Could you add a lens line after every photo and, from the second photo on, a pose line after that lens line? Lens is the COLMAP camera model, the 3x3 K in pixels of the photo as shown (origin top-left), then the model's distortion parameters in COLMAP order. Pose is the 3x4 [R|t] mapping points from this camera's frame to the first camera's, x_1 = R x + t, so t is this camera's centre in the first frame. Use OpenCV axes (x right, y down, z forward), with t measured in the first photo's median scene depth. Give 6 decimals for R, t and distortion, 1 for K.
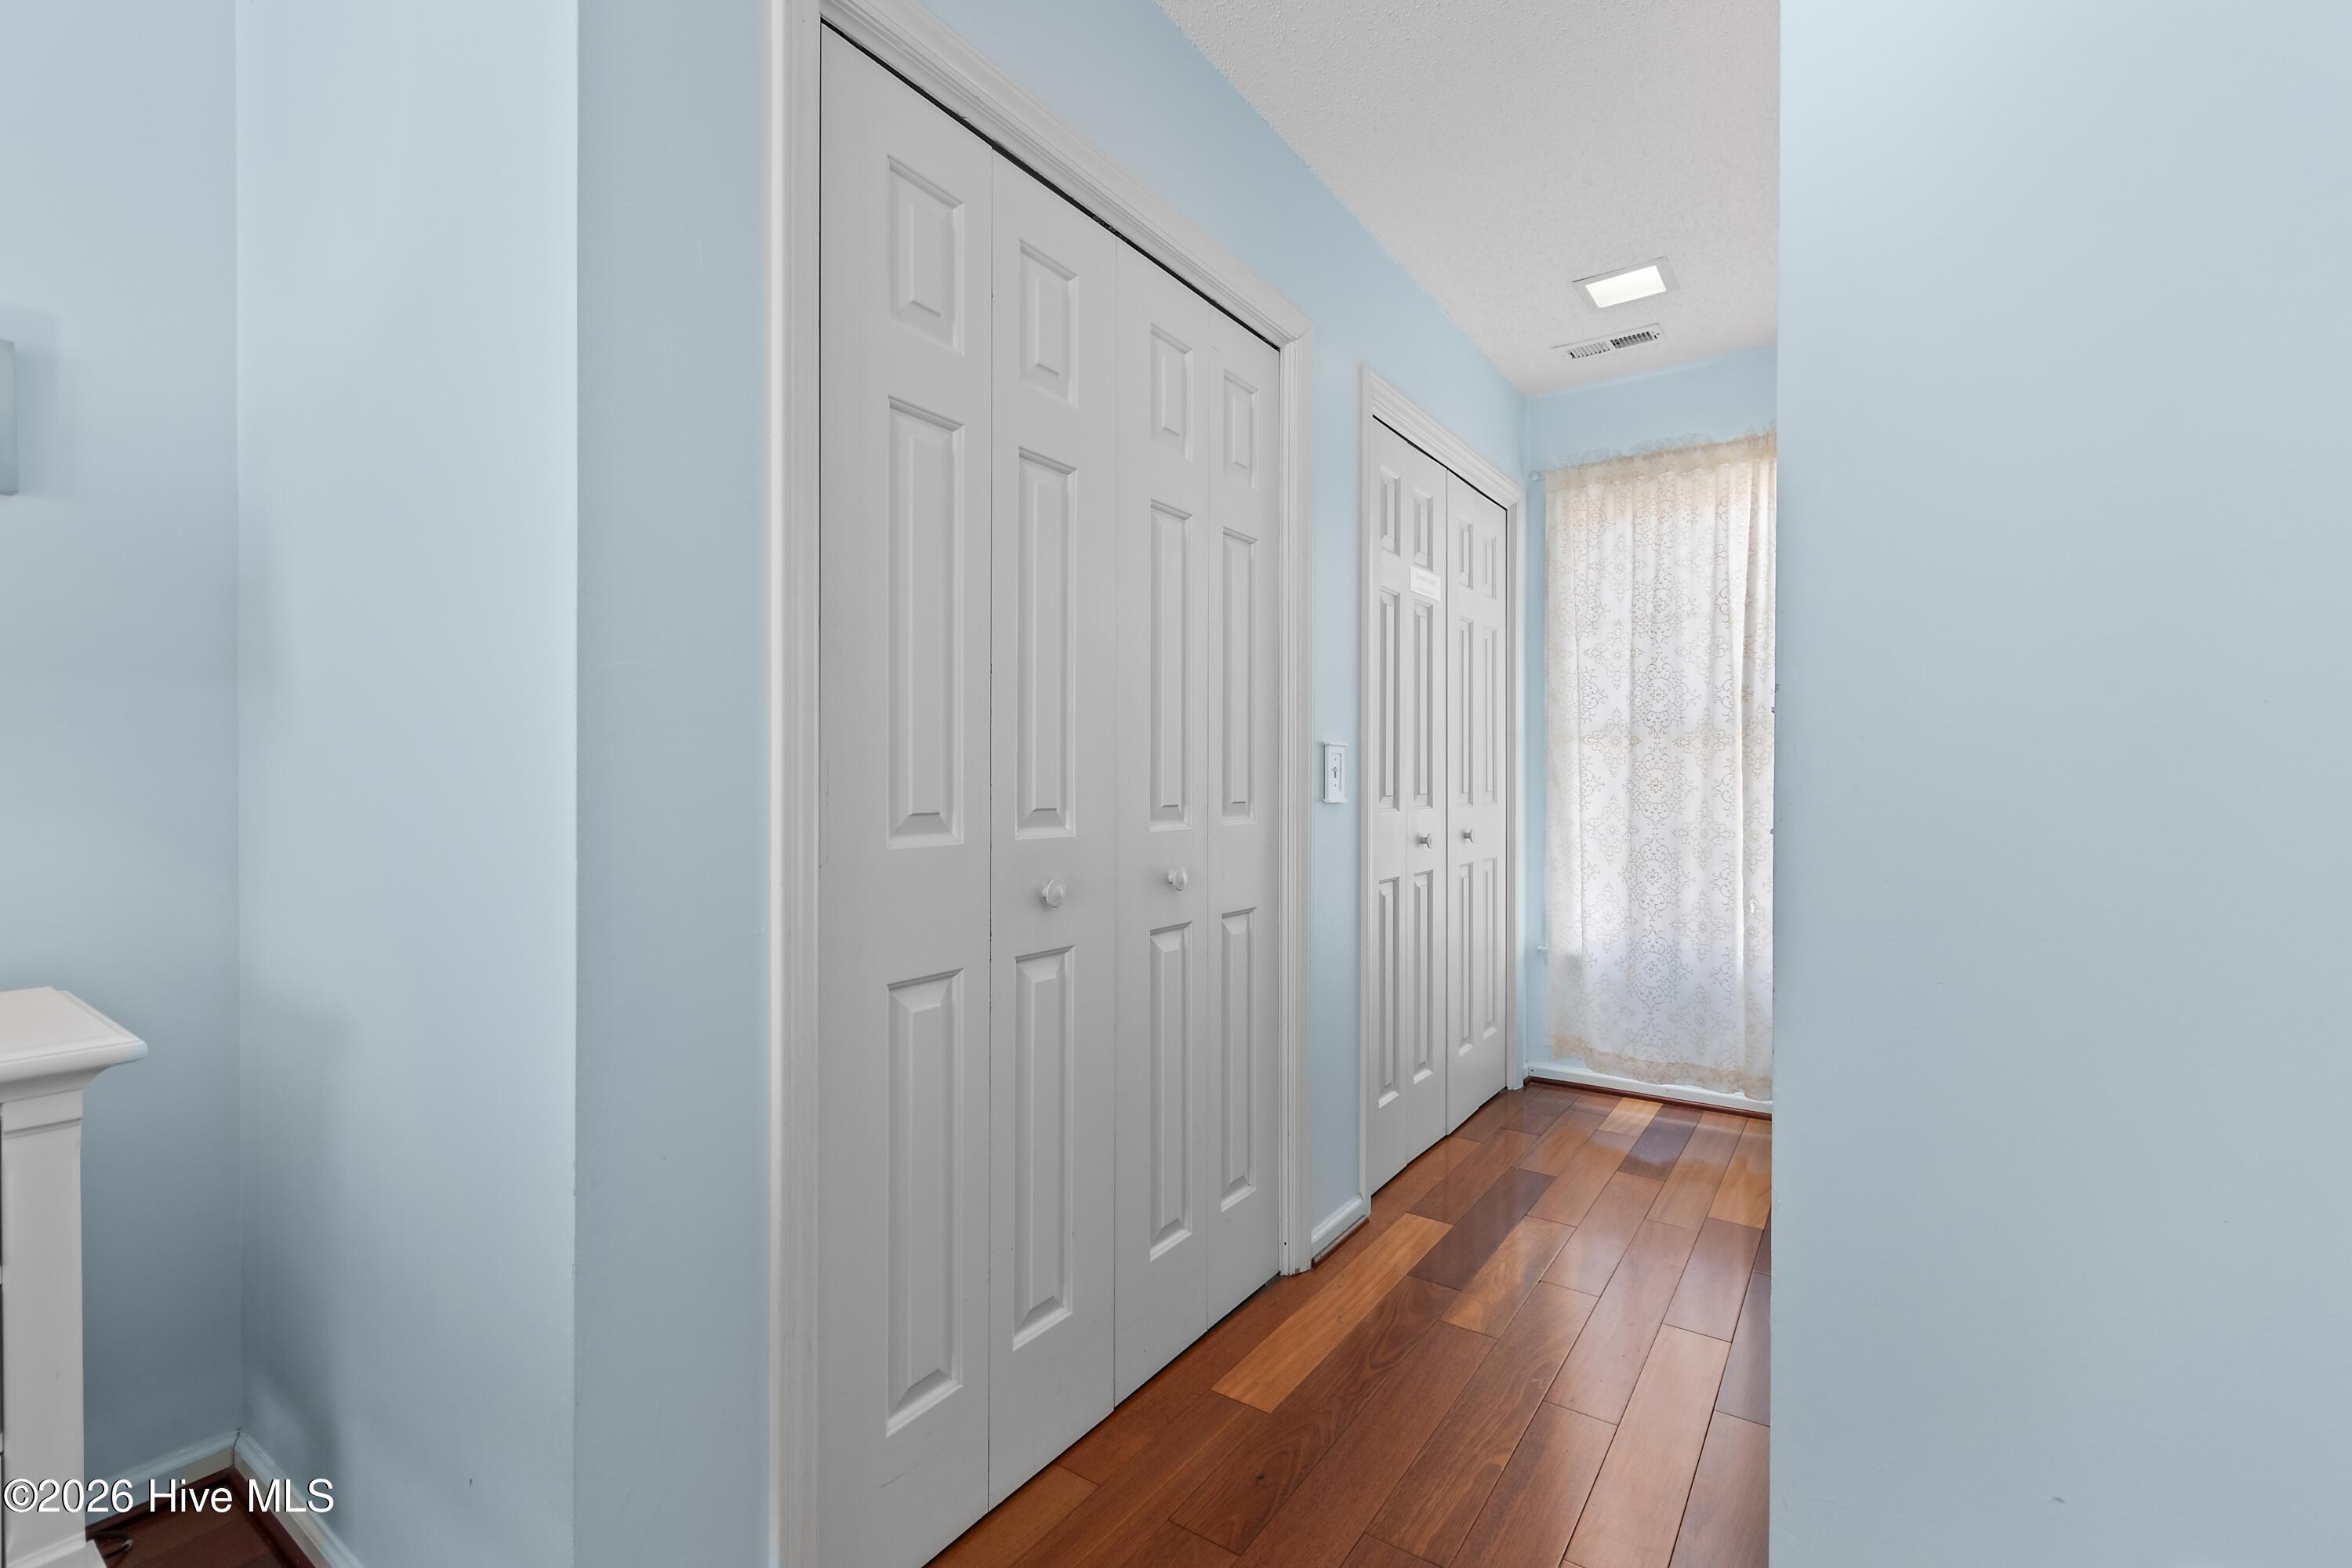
lens RADIAL K [[1038.3, 0, 1162.1], [0, 1038.3, 783.0], [0, 0, 1]] dist [0.003220, -0.000337]
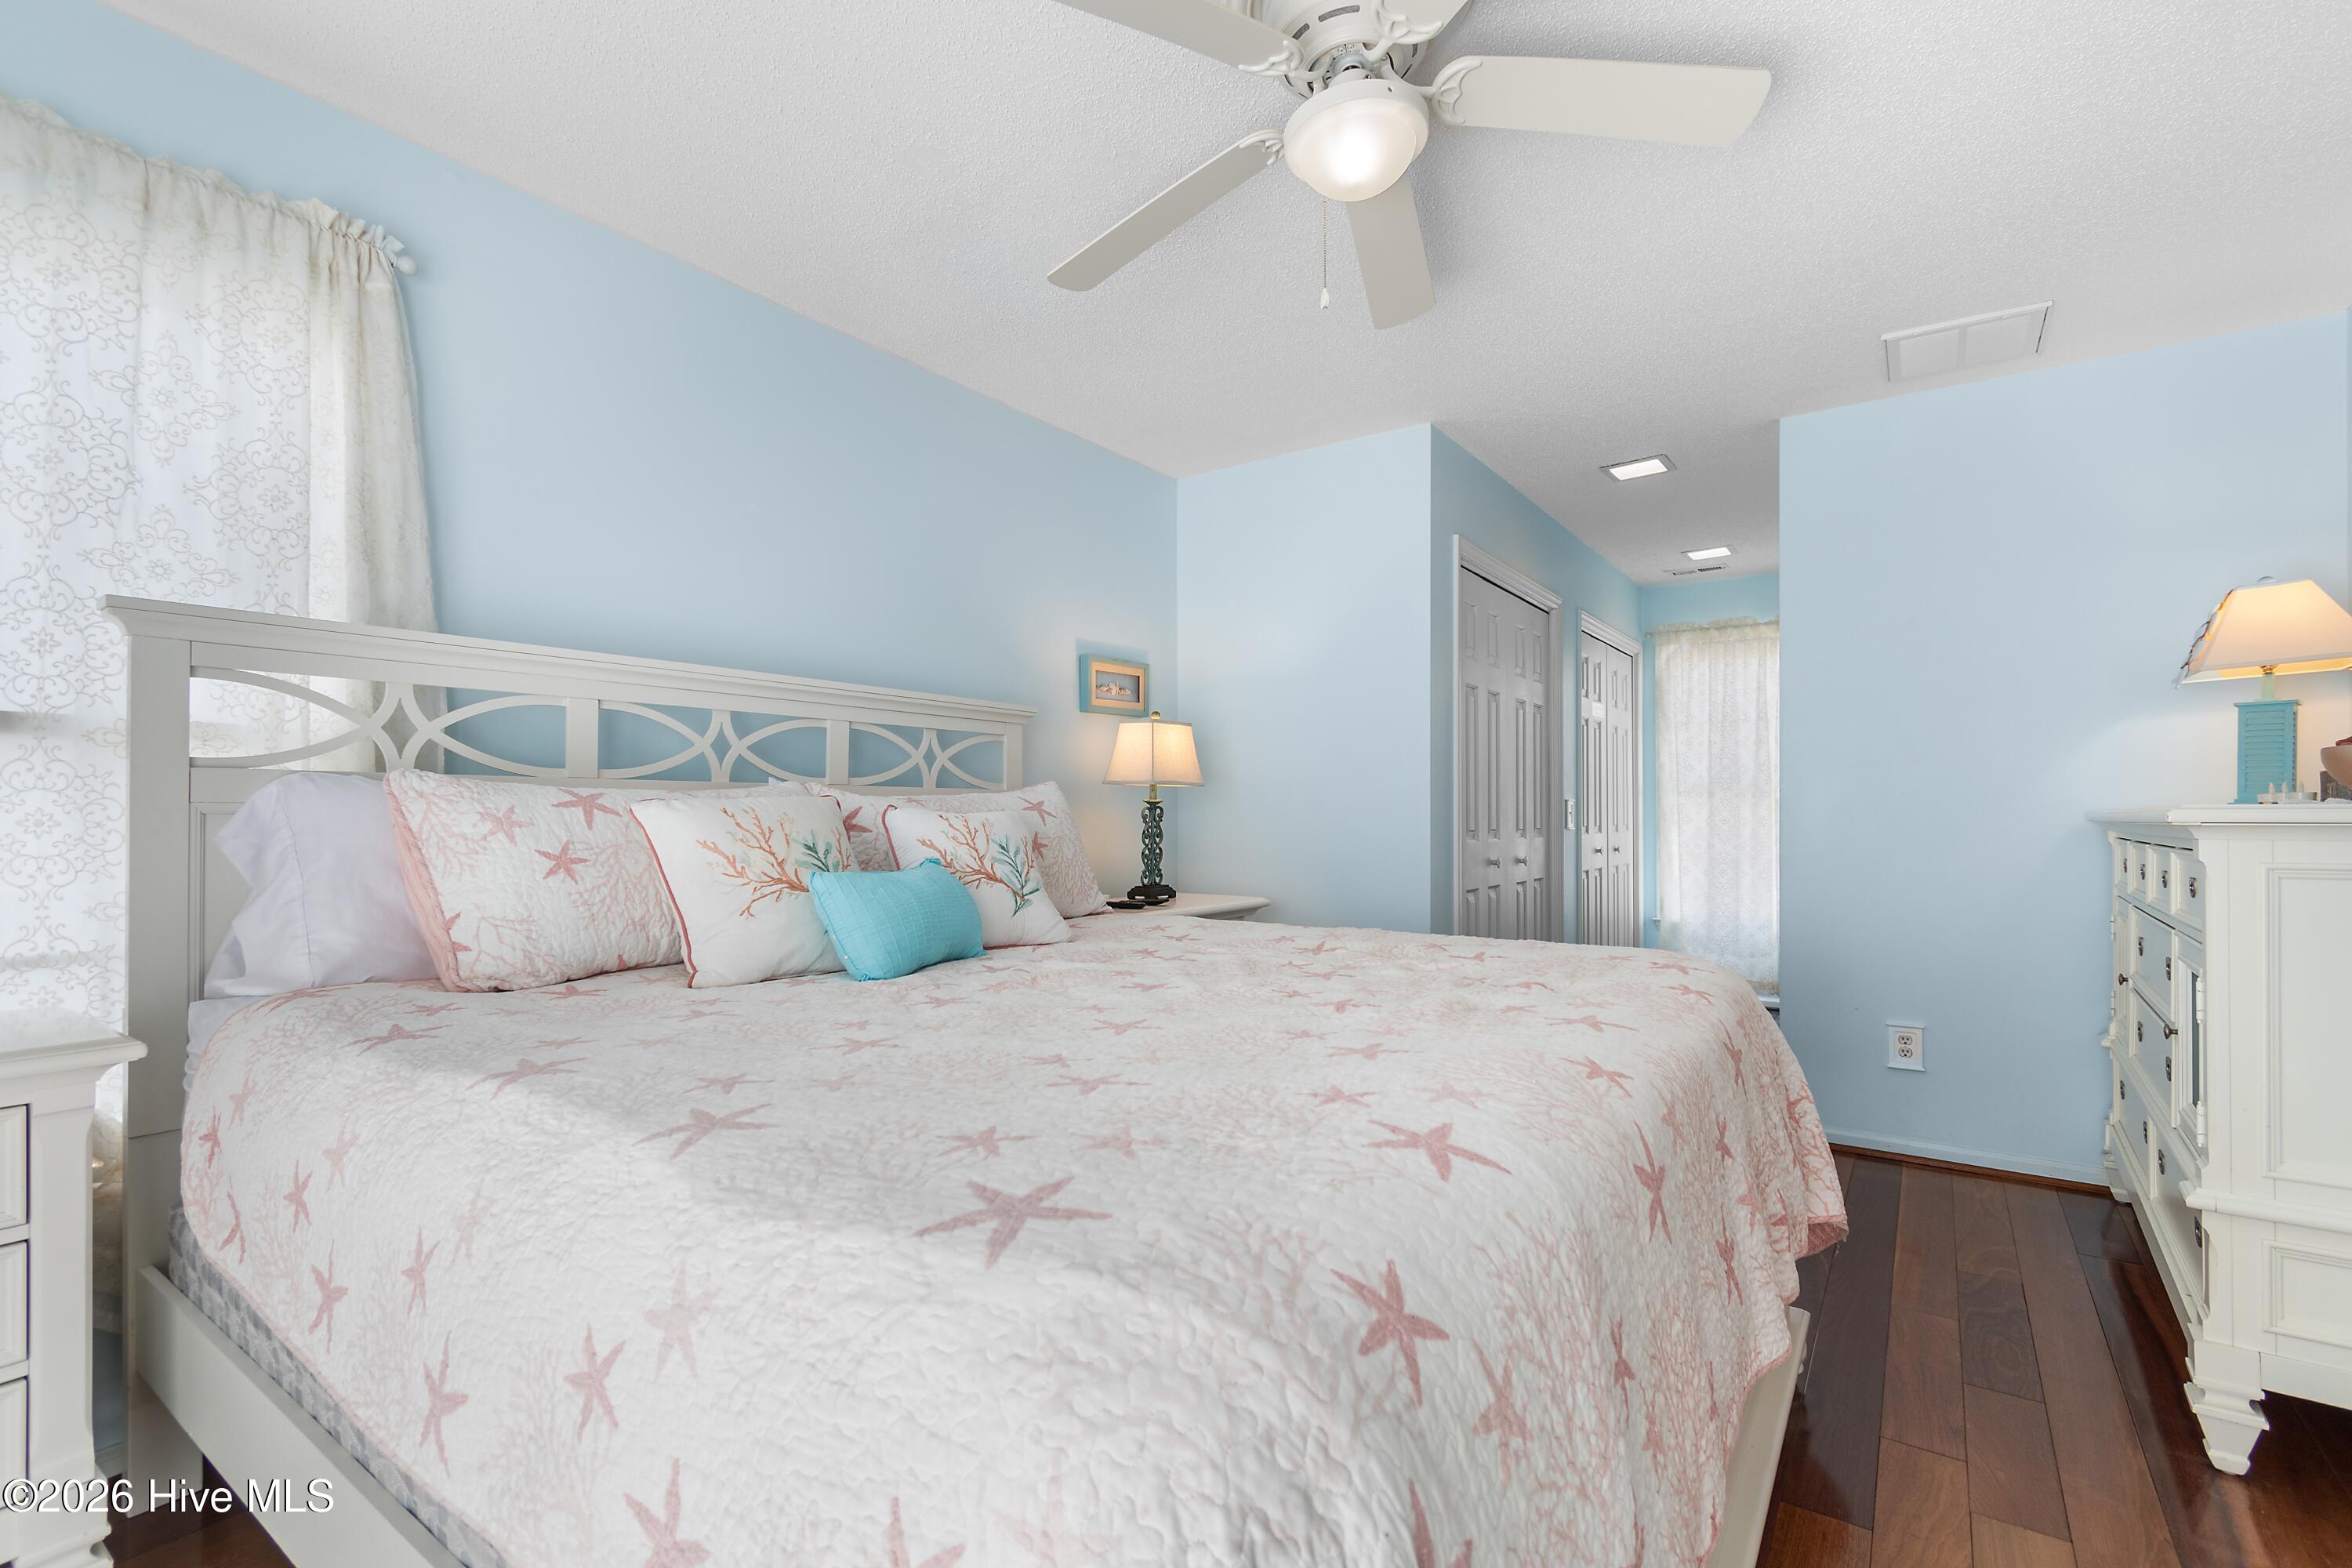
lens RADIAL K [[1038.3, 0, 1185.2], [0, 1038.3, 803.2], [0, 0, 1]] dist [0.003220, -0.000337]
pose [[0.999804, 0.000491, -0.019813, -0.381602], [-0.000738, 0.999922, -0.012491, -0.004570], [0.019805, 0.012503, 0.999726, -0.734390]]
